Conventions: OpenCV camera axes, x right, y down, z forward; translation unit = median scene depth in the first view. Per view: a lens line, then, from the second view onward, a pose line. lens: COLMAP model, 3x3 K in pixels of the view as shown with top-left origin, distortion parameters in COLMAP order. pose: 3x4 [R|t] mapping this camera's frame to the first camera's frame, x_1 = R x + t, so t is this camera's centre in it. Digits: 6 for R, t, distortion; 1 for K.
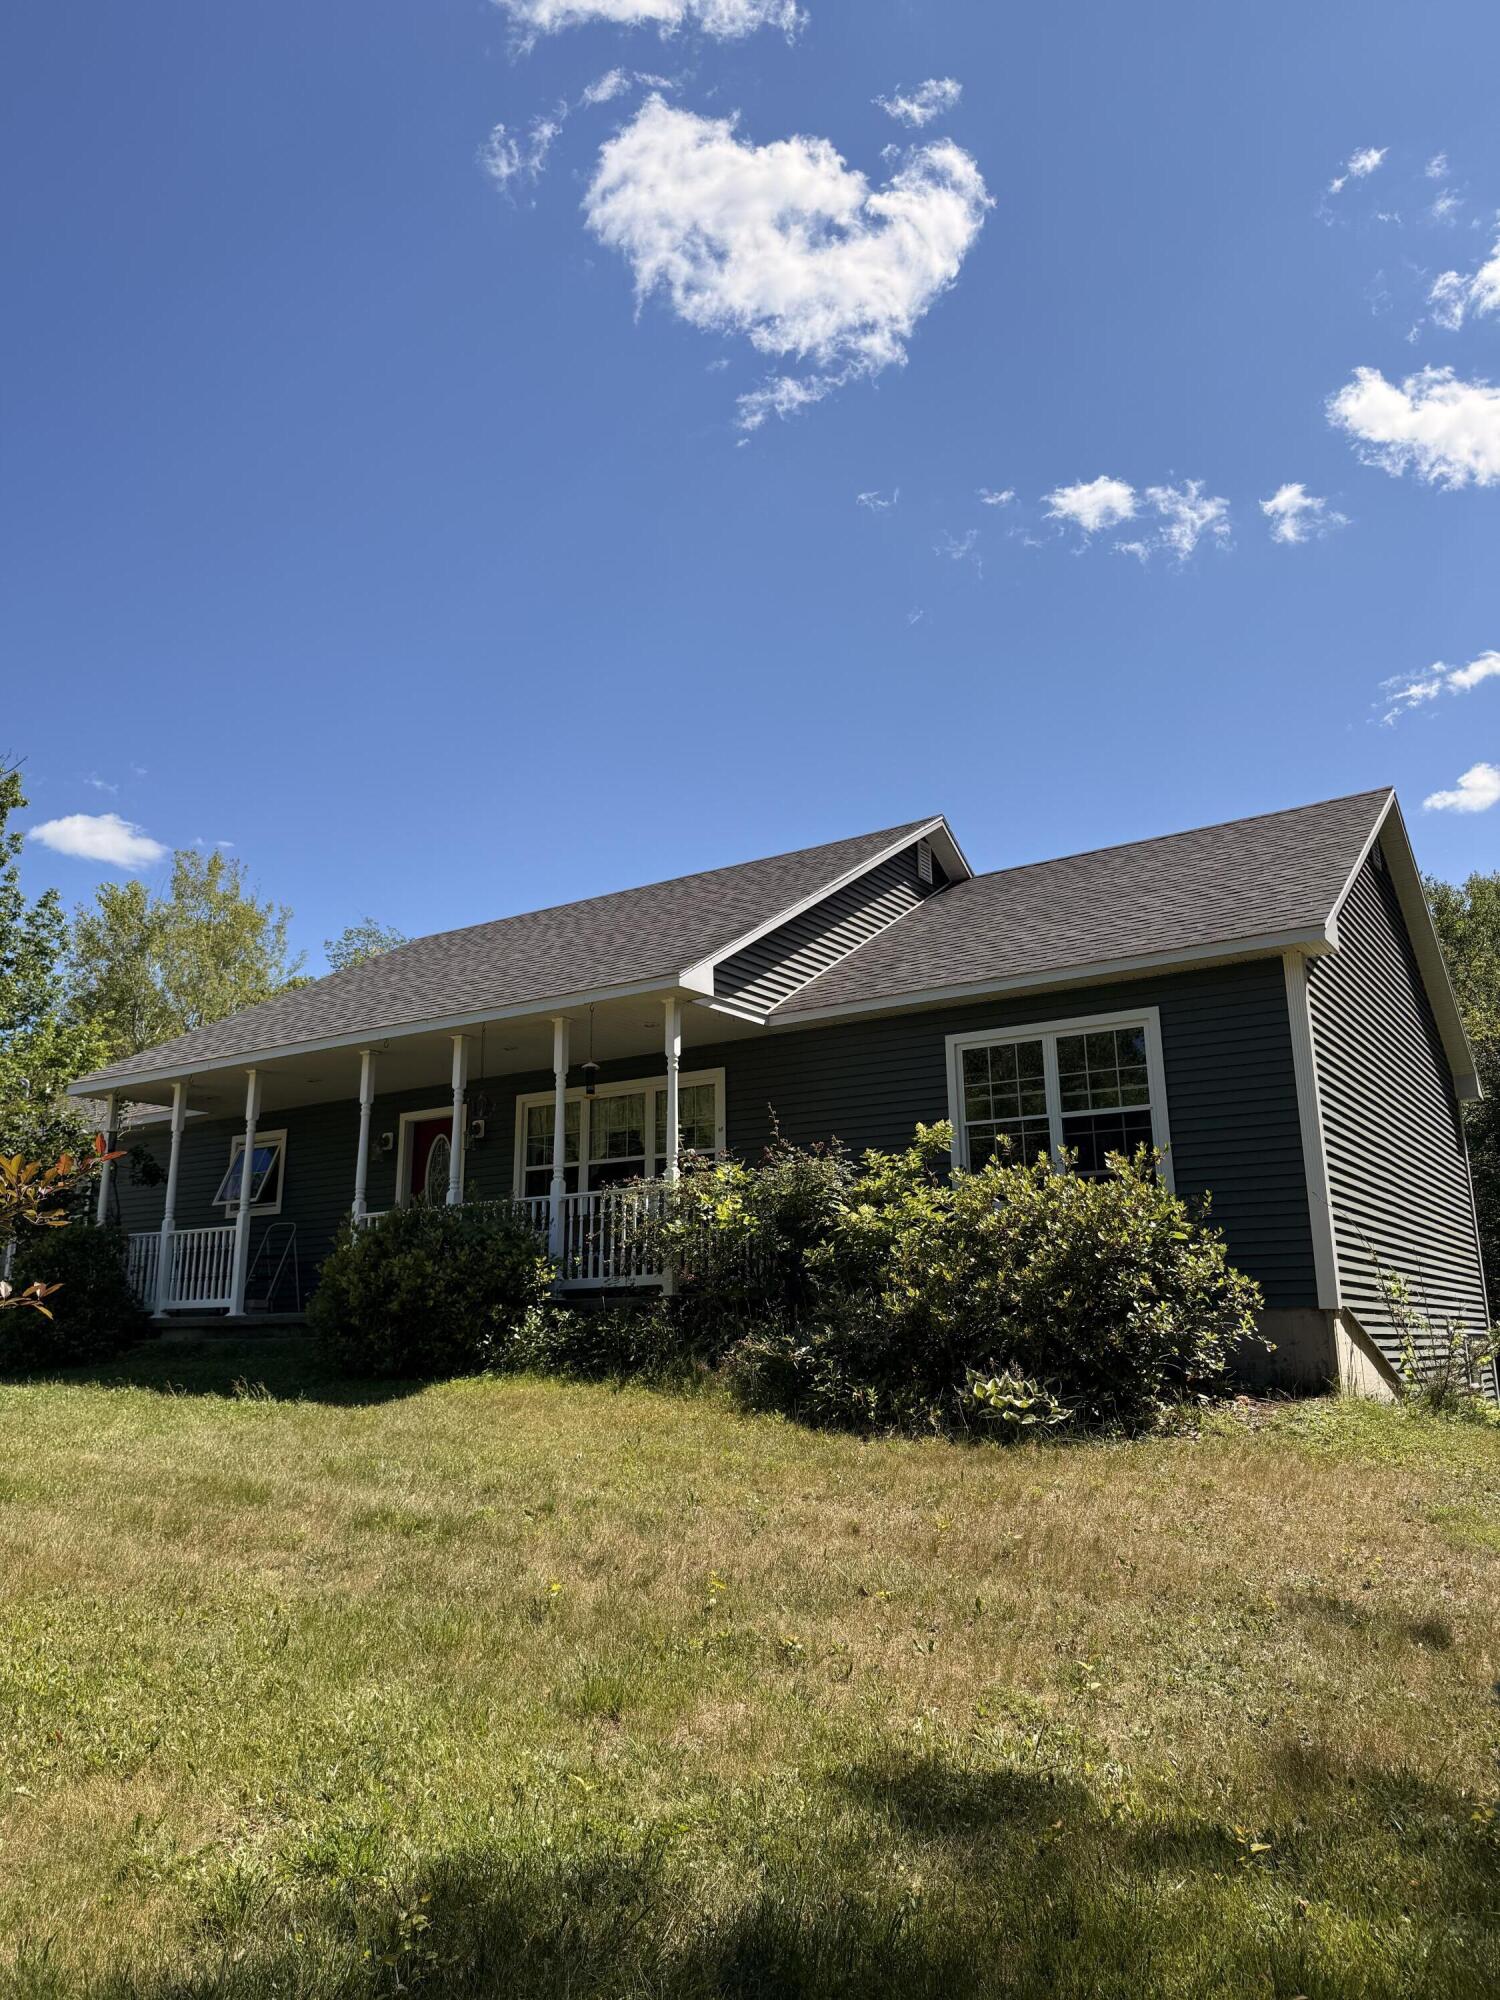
lens RADIAL K [[1382.6, 0, 750.0], [0, 1382.6, 1000.0], [0, 0, 1]] dist [0.188807, -0.343908]
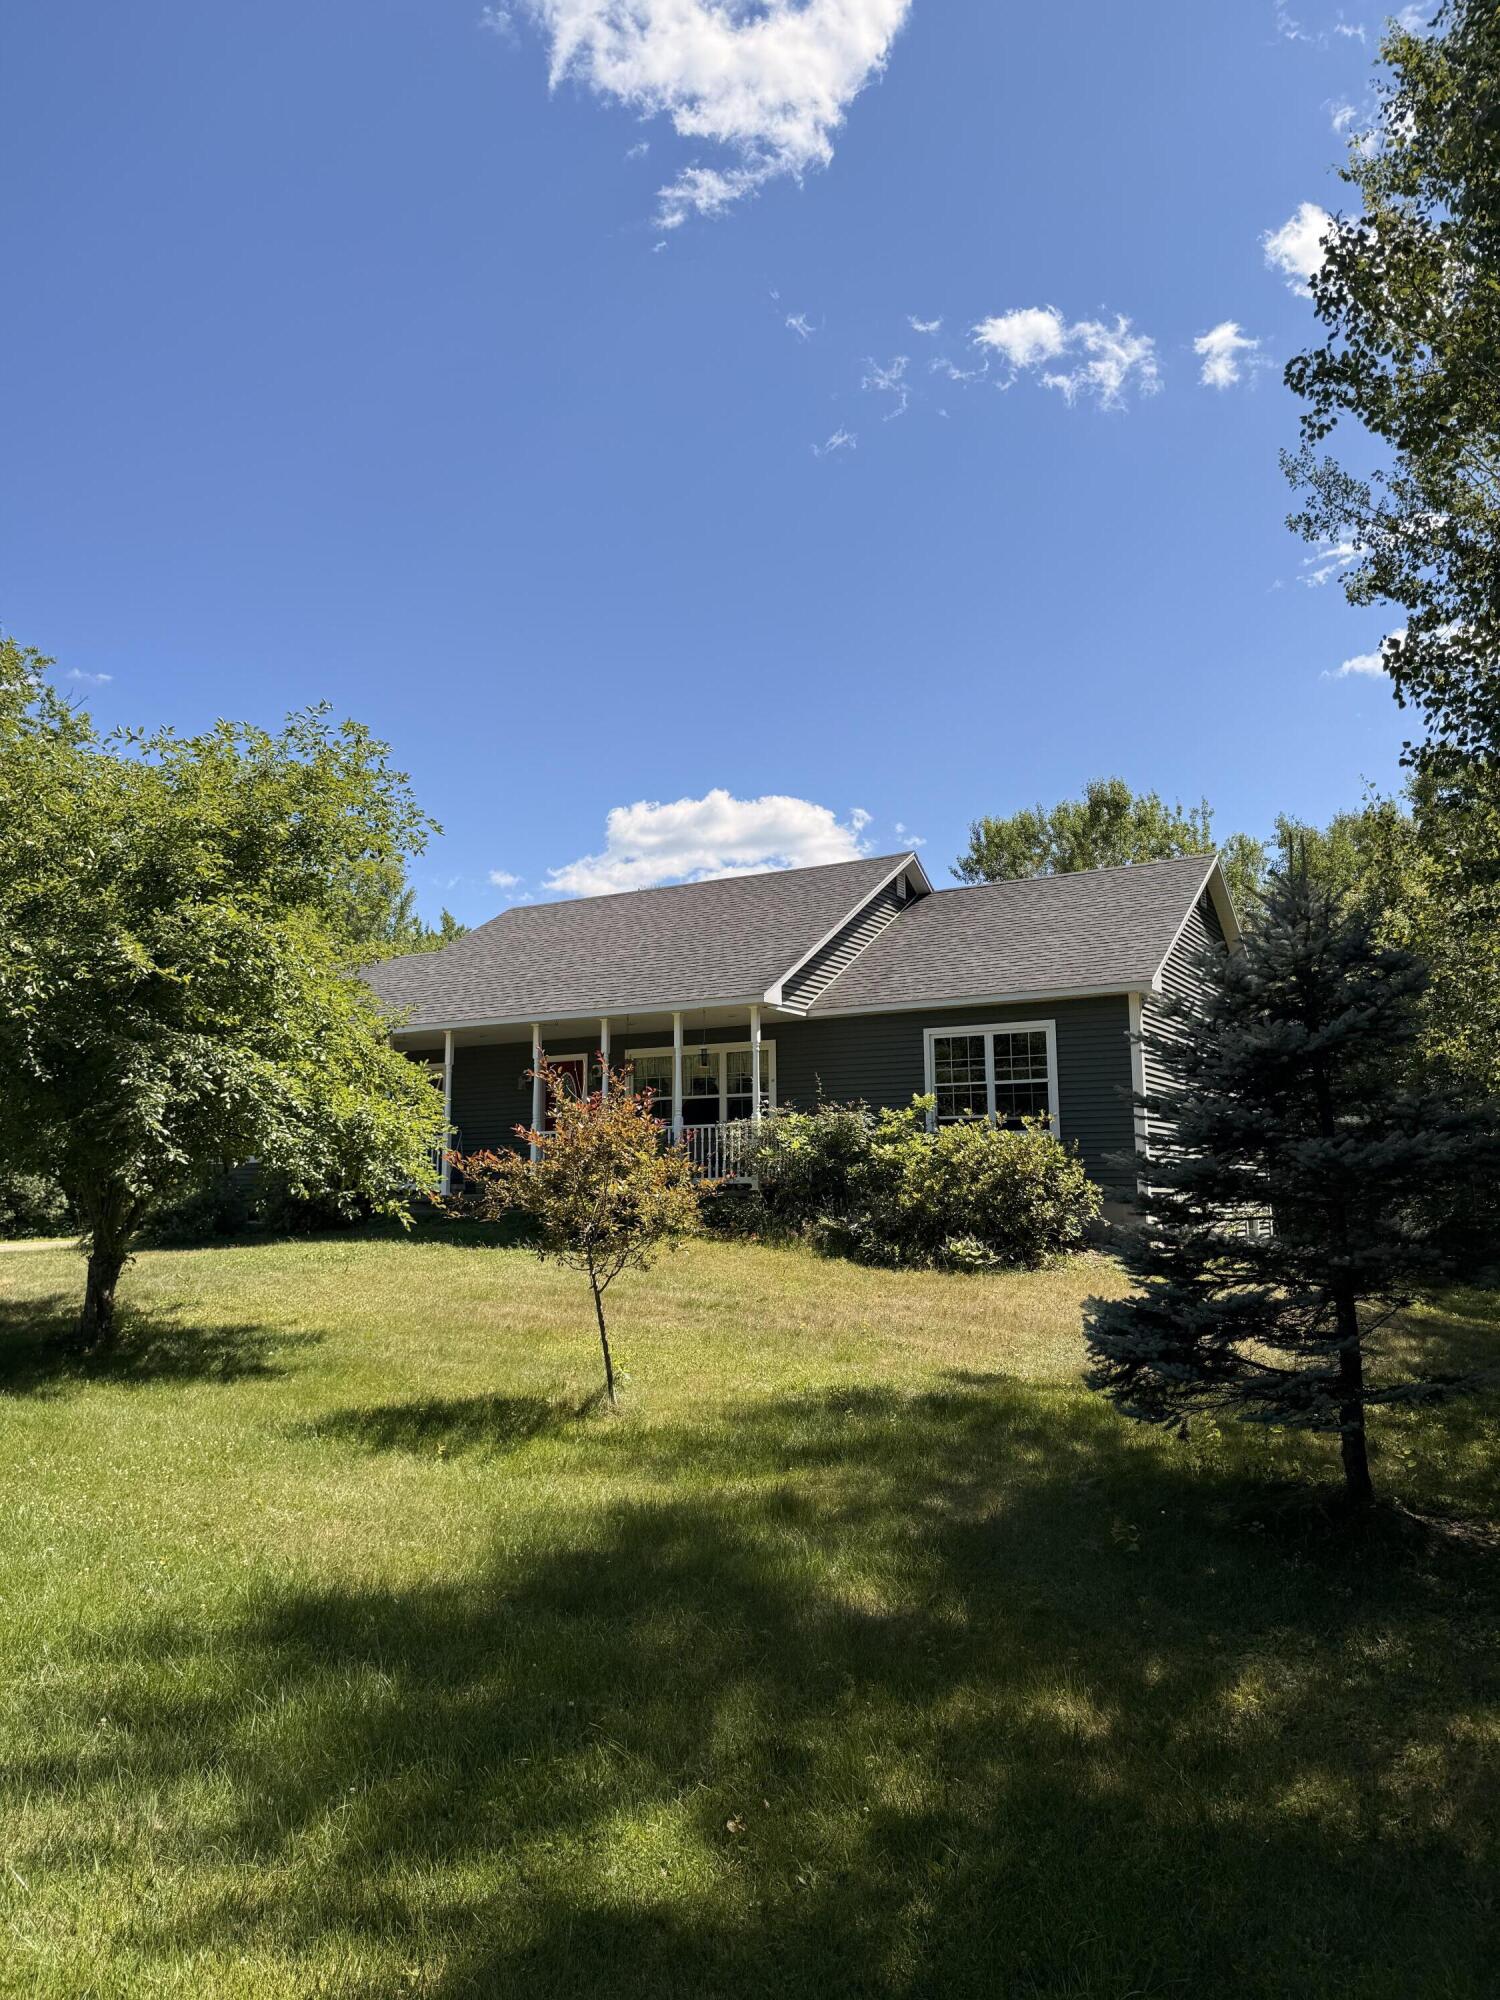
lens RADIAL K [[1382.6, 0, 750.0], [0, 1382.6, 1000.0], [0, 0, 1]] dist [0.188807, -0.343908]
pose [[0.997800, 0.014422, 0.064711, -0.206706], [-0.020759, 0.994935, 0.098353, -0.204846], [-0.062965, -0.099480, 0.993045, -0.719892]]
